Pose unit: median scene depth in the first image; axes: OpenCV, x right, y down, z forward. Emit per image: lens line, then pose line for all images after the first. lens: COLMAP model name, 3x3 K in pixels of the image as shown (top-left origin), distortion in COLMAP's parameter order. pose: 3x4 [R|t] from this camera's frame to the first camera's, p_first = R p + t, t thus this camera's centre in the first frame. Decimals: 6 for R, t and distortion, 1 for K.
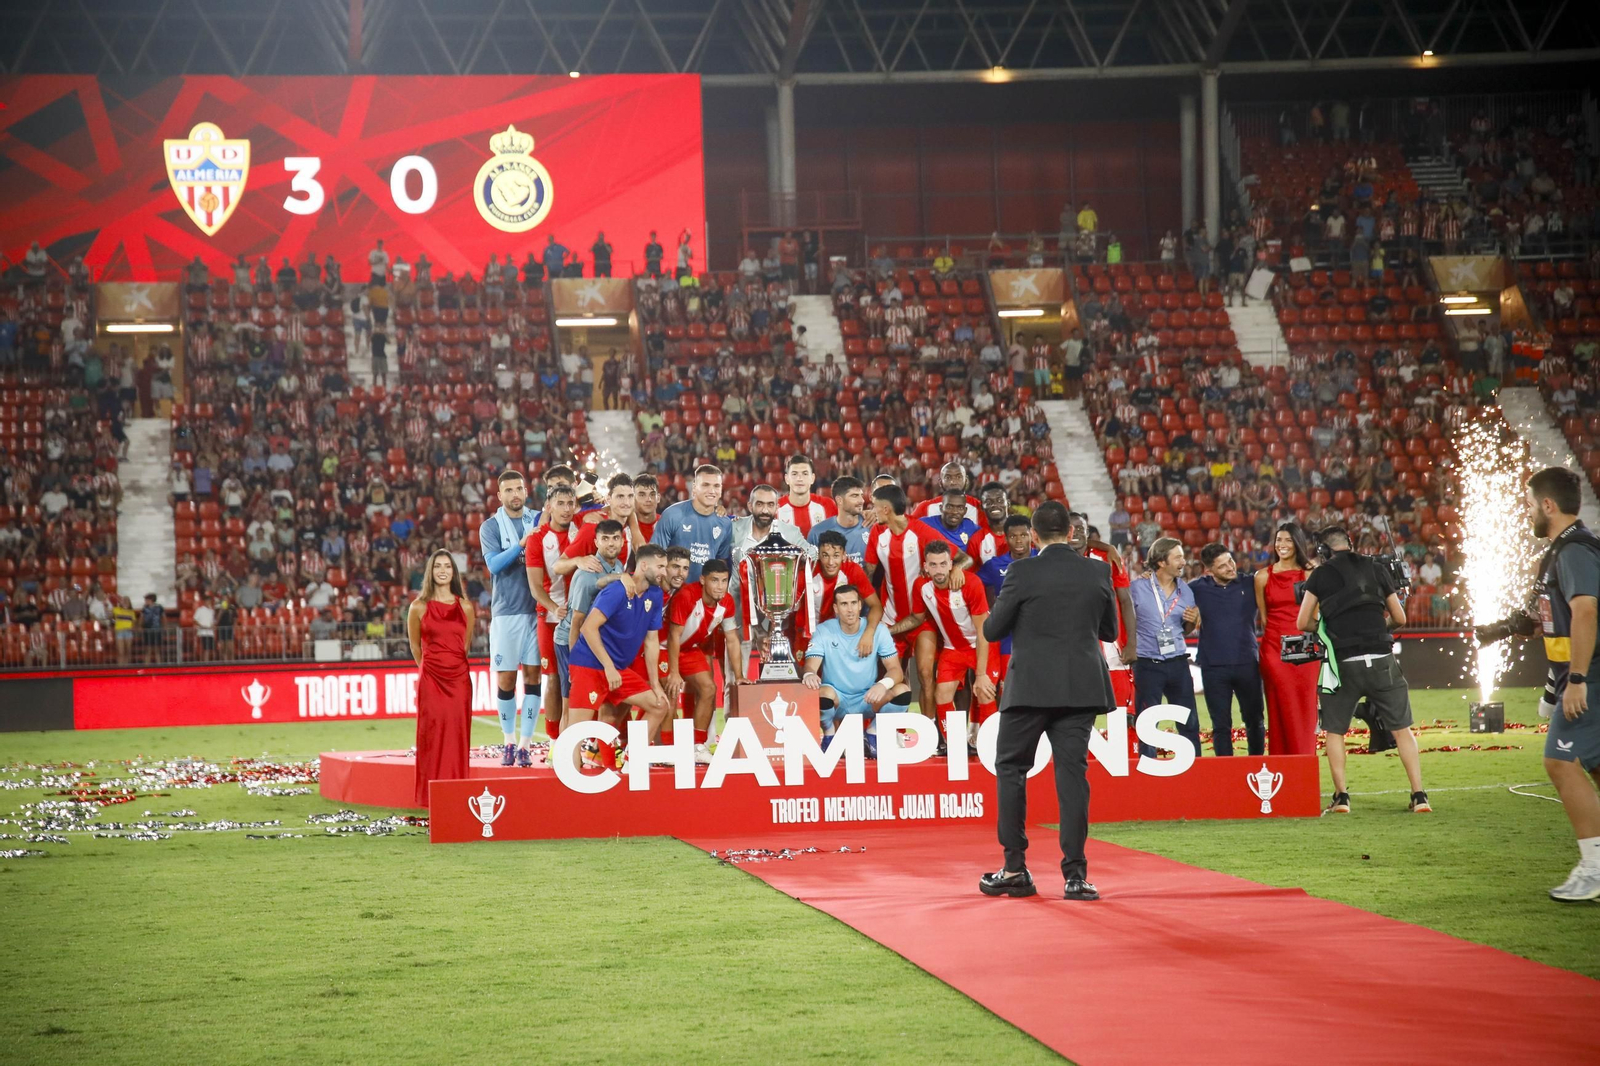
lens RADIAL K [[4835.0, 0, 781.2], [0, 4835.0, 531.2], [0, 0, 1]] dist [0.800210, -1.258189]
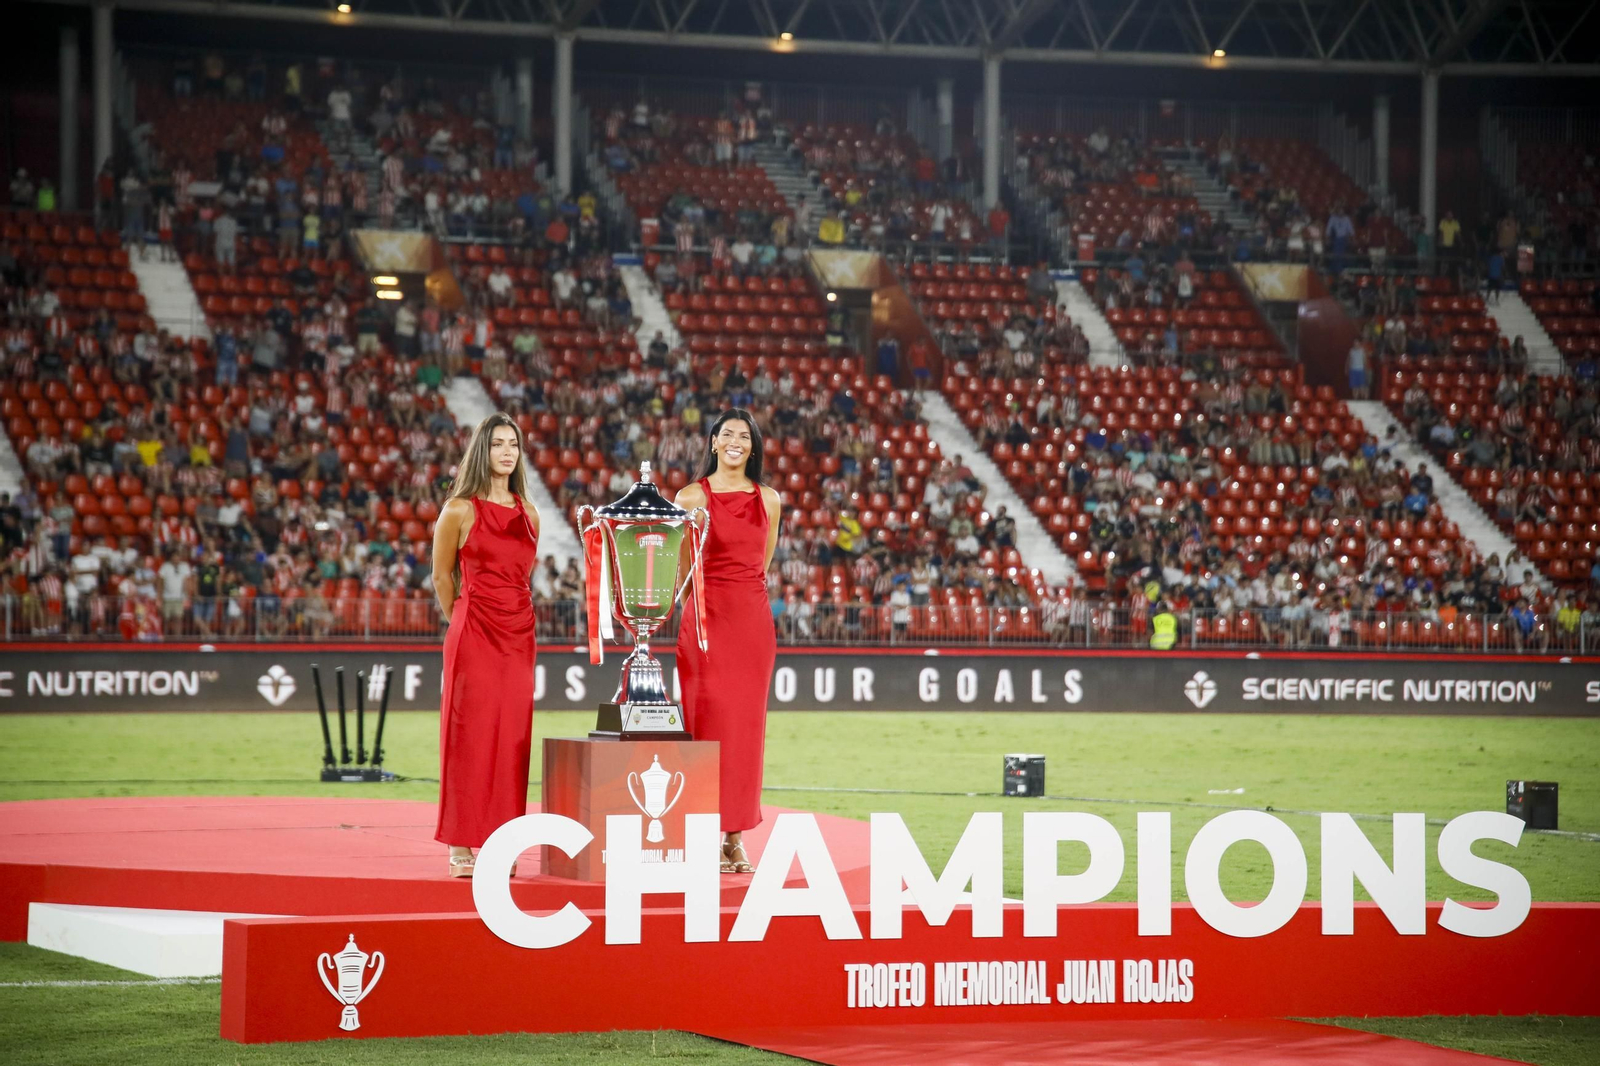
lens RADIAL K [[4783.1, 0, 800.0], [0, 4783.1, 533.0], [0, 0, 1]] dist [0.859087, -0.749902]
pose [[0.958993, 0.042353, 0.280247, -0.043040], [-0.042416, 0.999083, -0.005844, 0.002584], [-0.280237, -0.006282, 0.959910, 0.125896]]
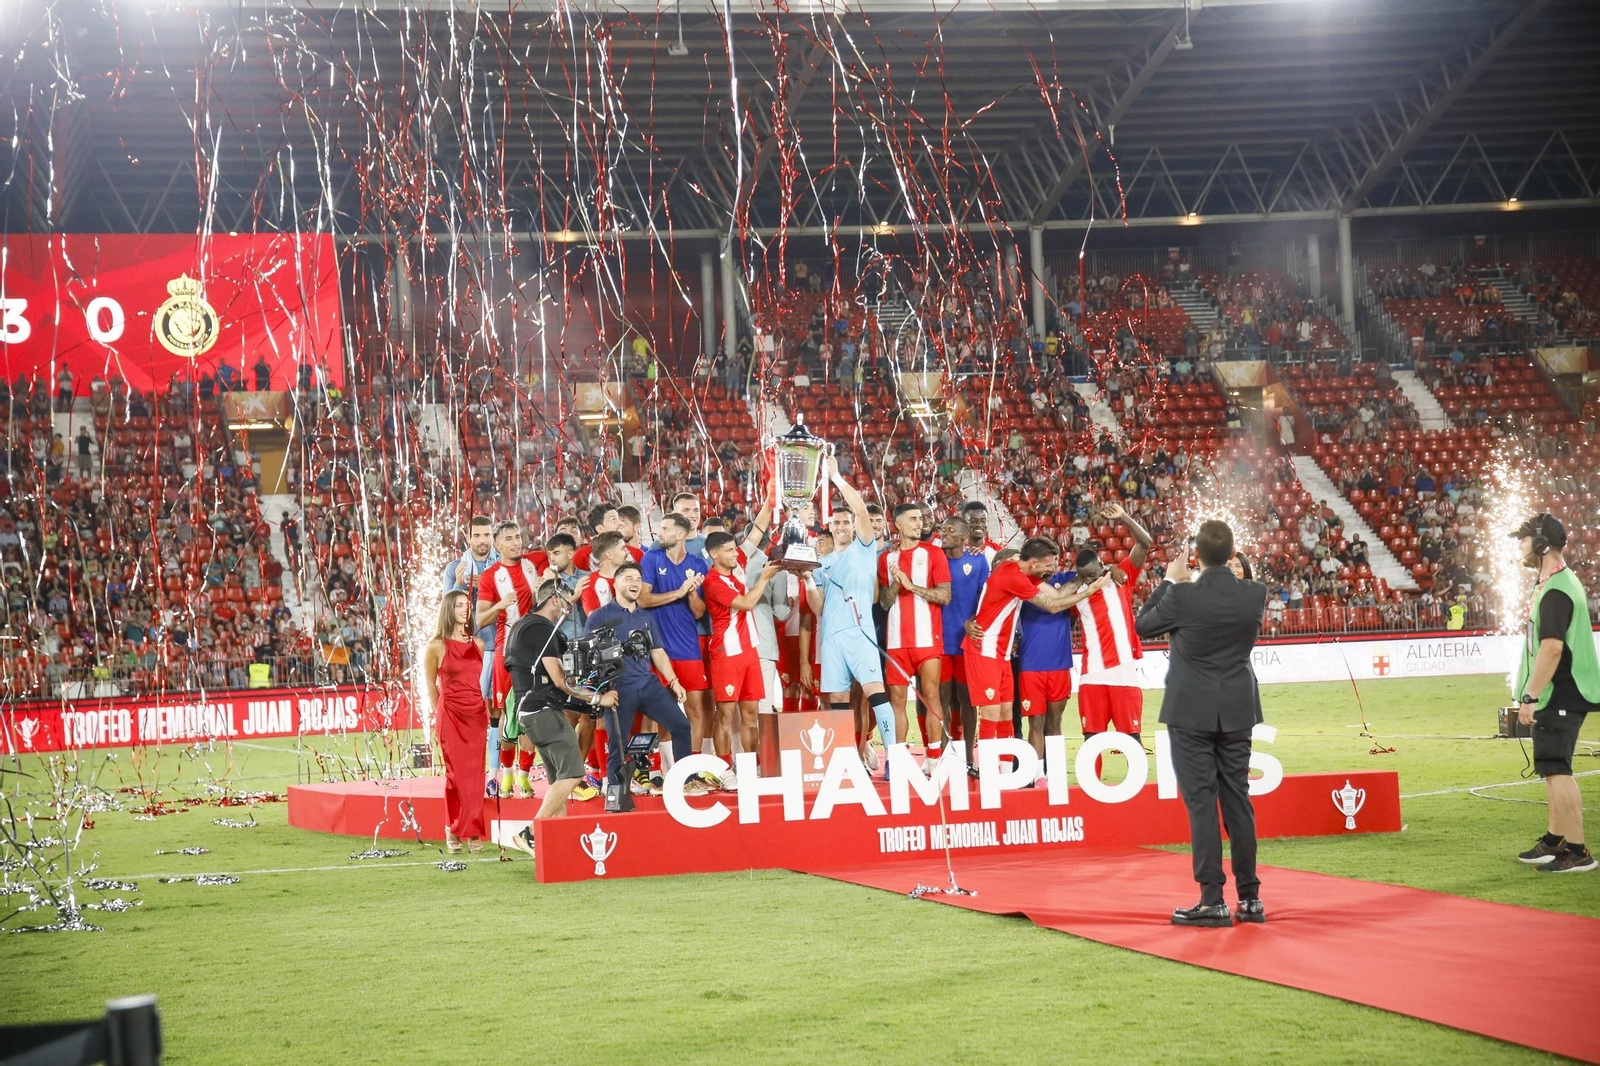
lens RADIAL K [[3463.1, 0, 800.0], [0, 3463.1, 533.0], [0, 0, 1]] dist [0.470938, 0.329017]
pose [[0.989808, -0.016029, 0.141500, -0.031218], [0.018321, 0.999721, -0.014905, 0.001322], [-0.141222, 0.017346, 0.989826, 0.078043]]
